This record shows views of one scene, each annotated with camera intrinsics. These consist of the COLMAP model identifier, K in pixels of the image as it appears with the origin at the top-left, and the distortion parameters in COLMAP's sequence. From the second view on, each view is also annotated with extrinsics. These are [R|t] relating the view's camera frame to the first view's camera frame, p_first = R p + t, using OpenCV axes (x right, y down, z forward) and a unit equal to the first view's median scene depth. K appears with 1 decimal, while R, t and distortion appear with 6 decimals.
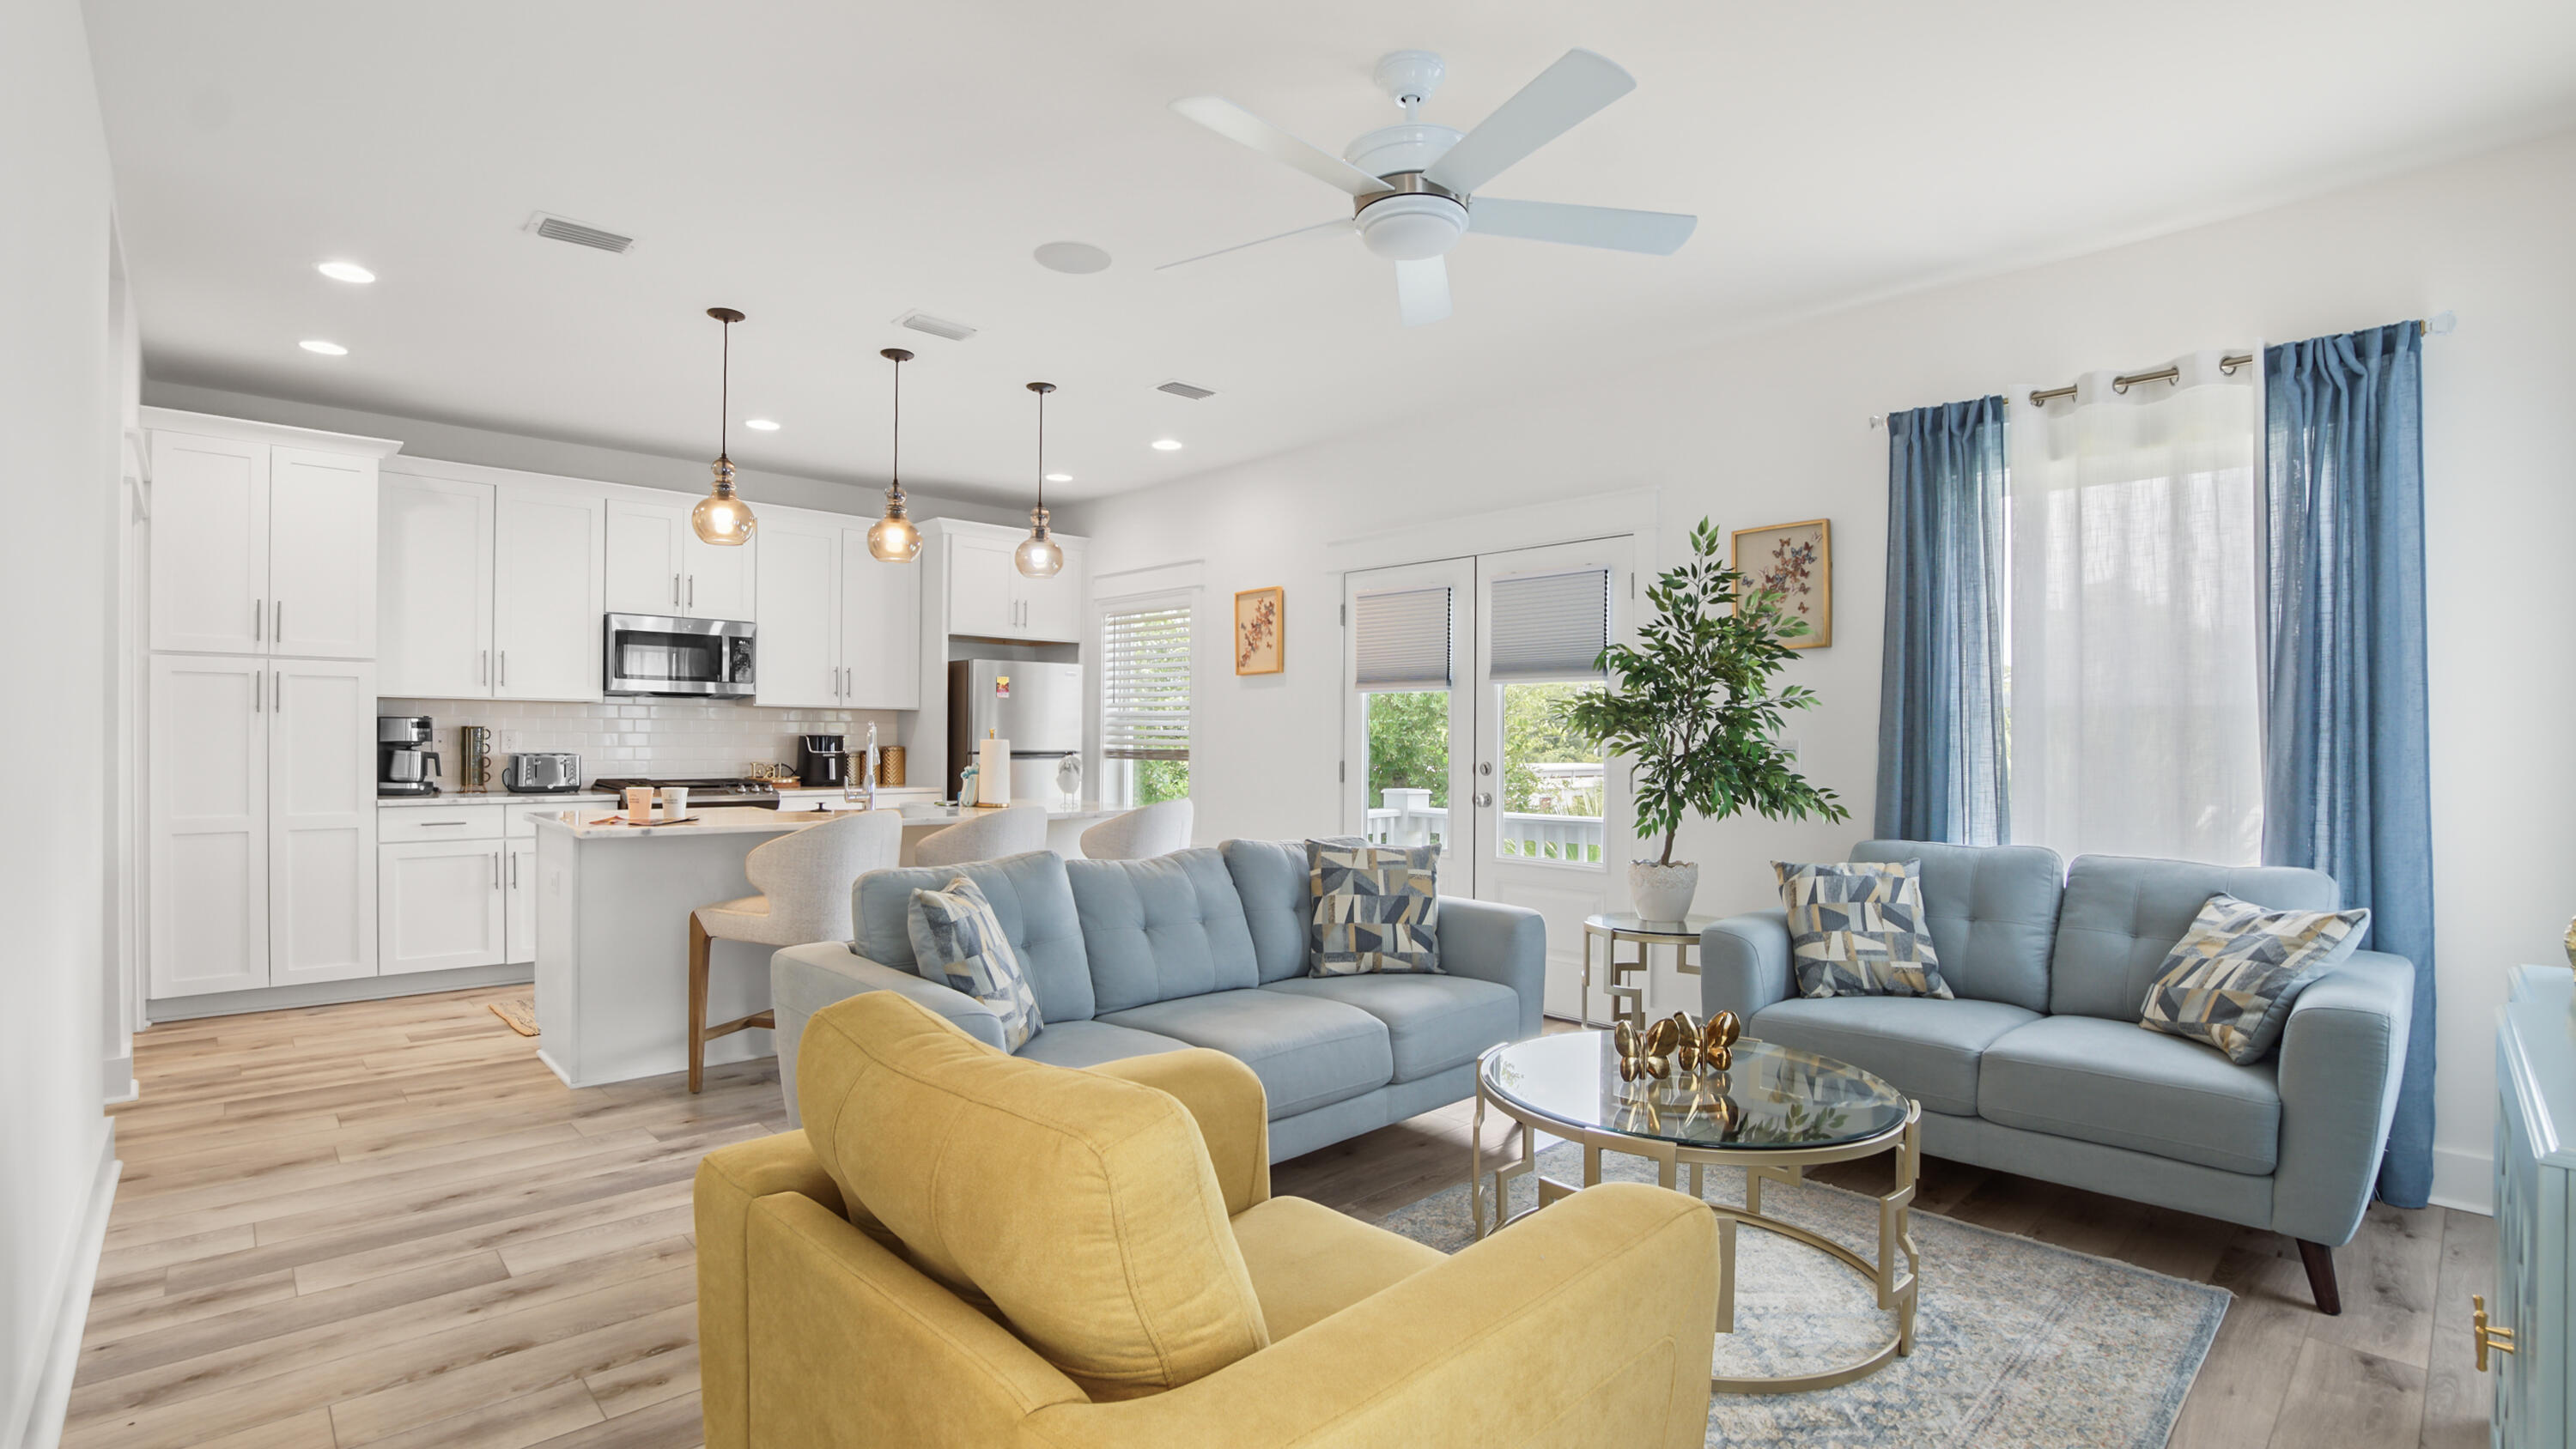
lens RADIAL K [[1178.8, 0, 1278.7], [0, 1178.8, 742.5], [0, 0, 1]] dist [-0.019062, -0.000589]
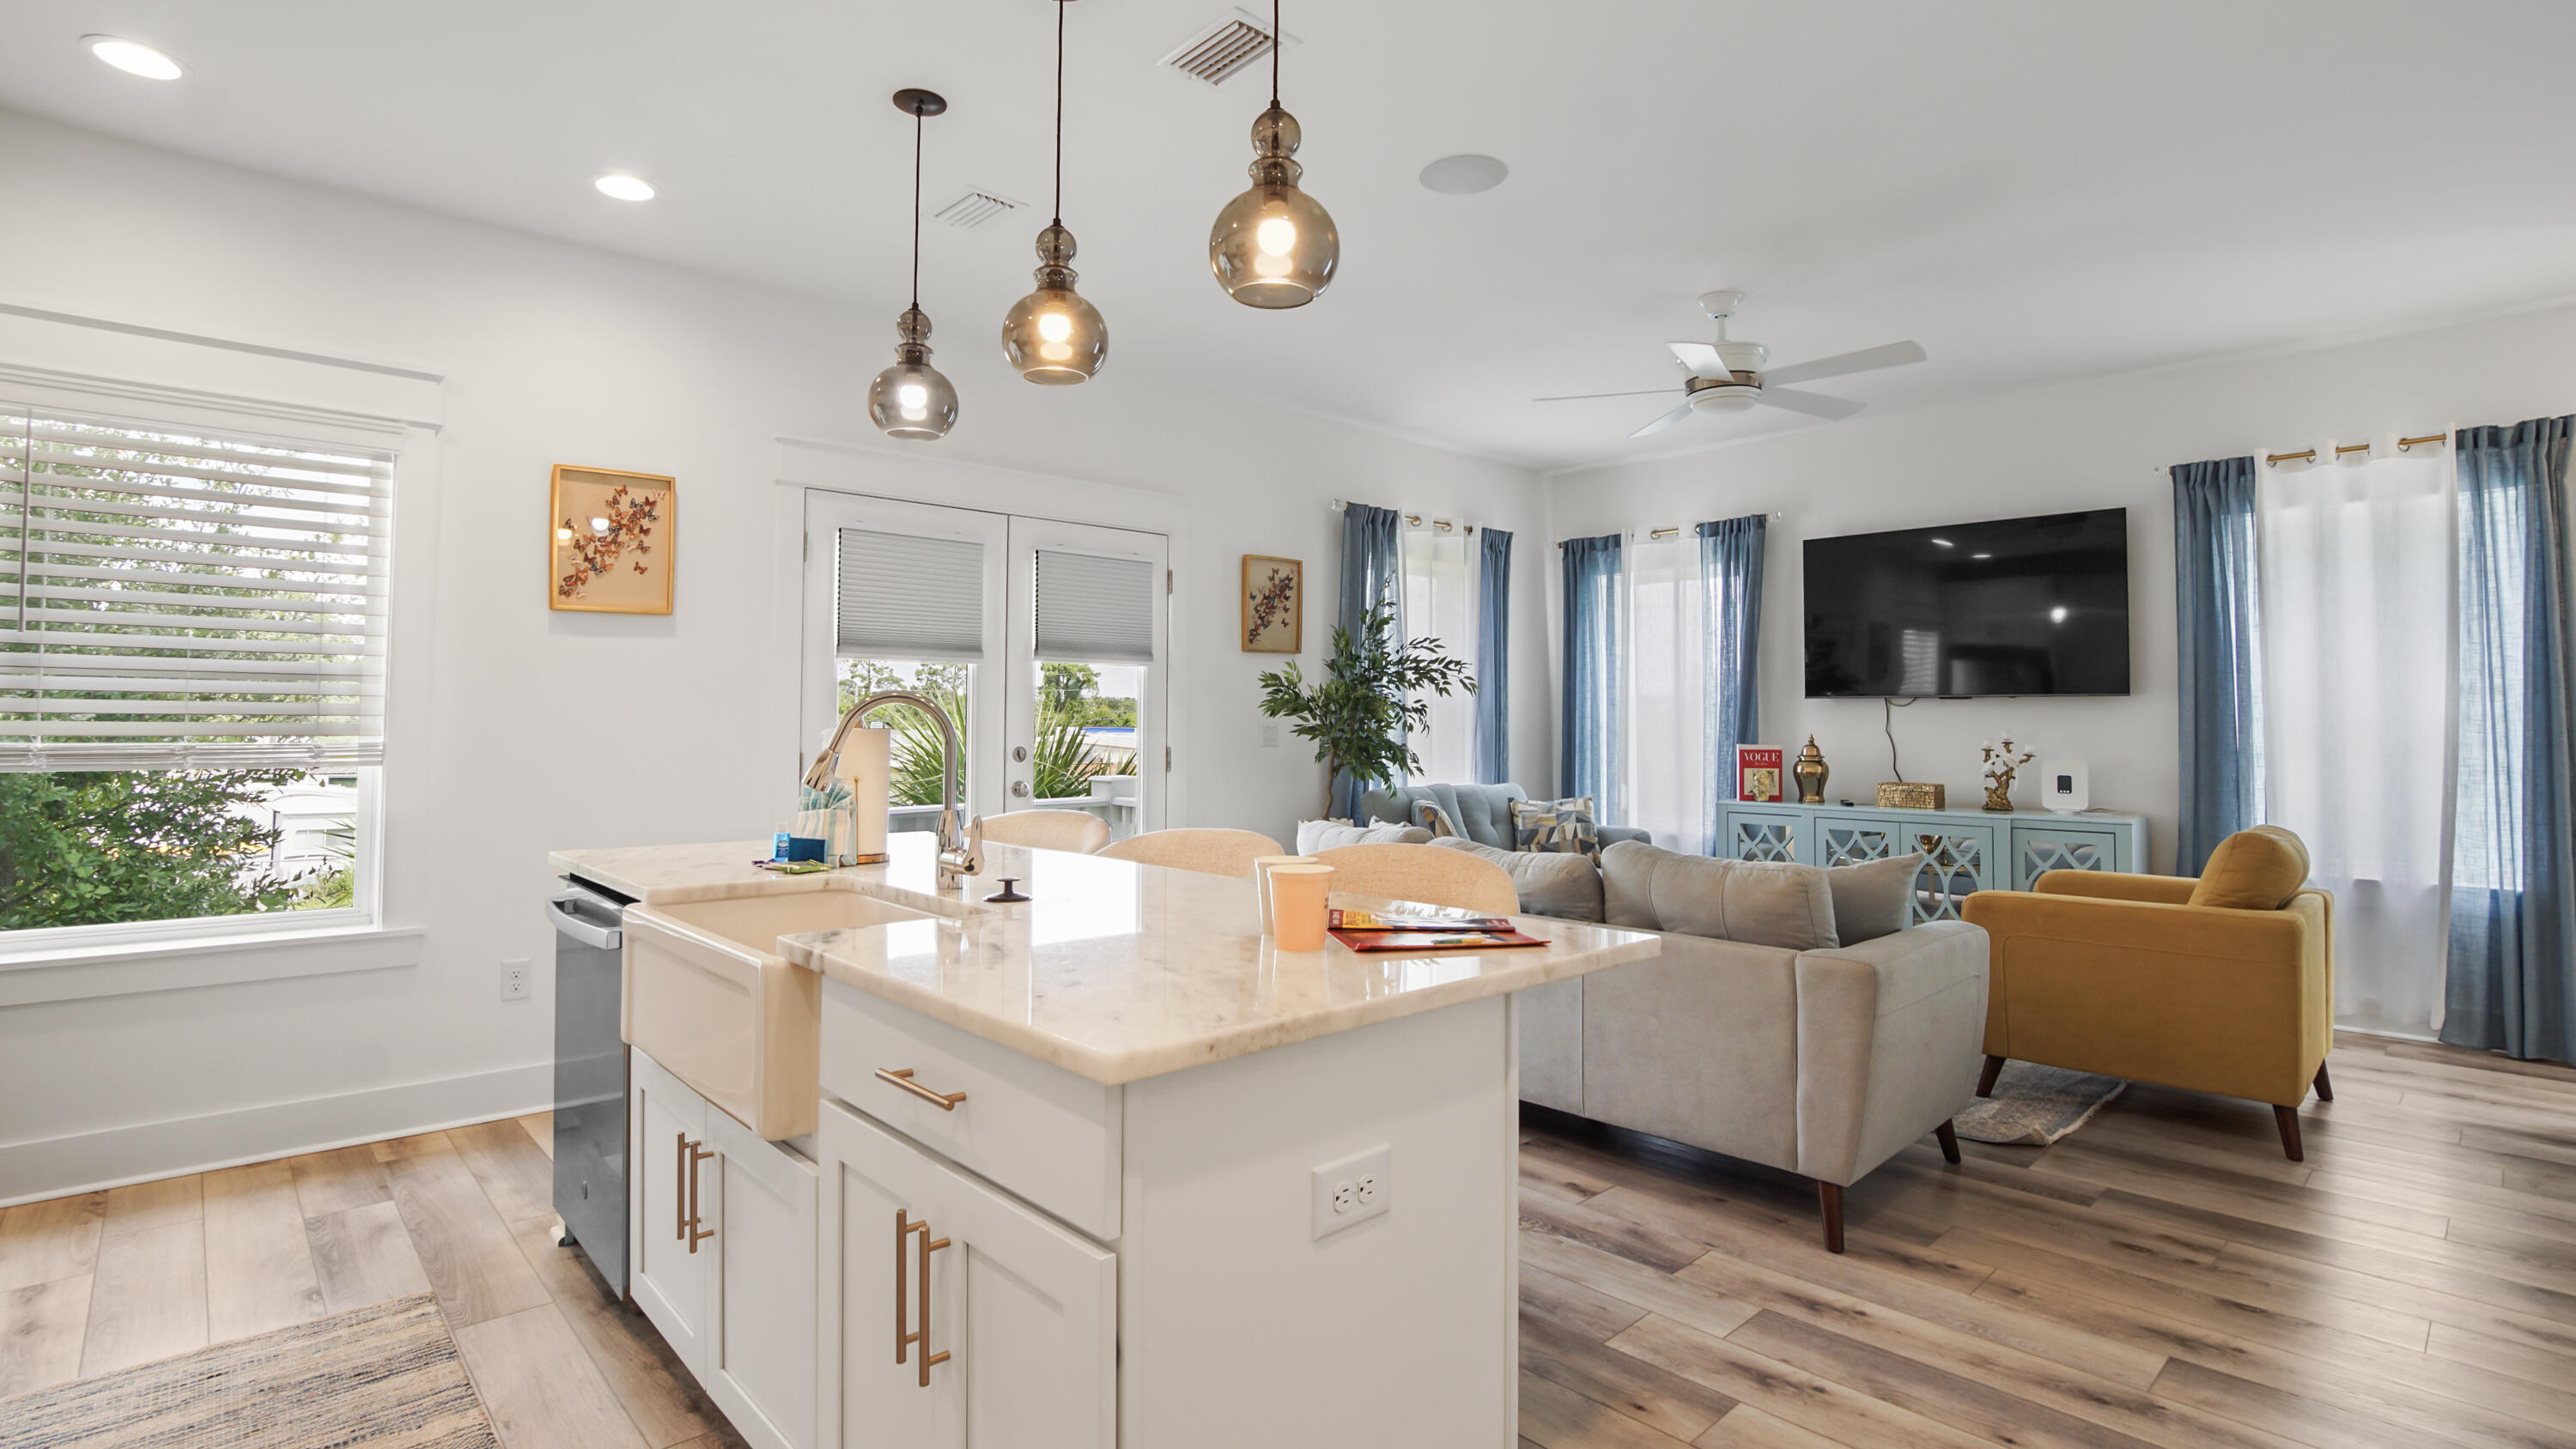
lens RADIAL K [[1178.8, 0, 1277.1], [0, 1178.8, 716.5], [0, 0, 1]] dist [-0.019062, -0.000589]
pose [[0.008198, -0.009461, 0.999922, -0.914218], [-0.002687, 0.999951, 0.009483, -0.018742], [-0.999963, -0.002765, 0.008172, 0.993652]]
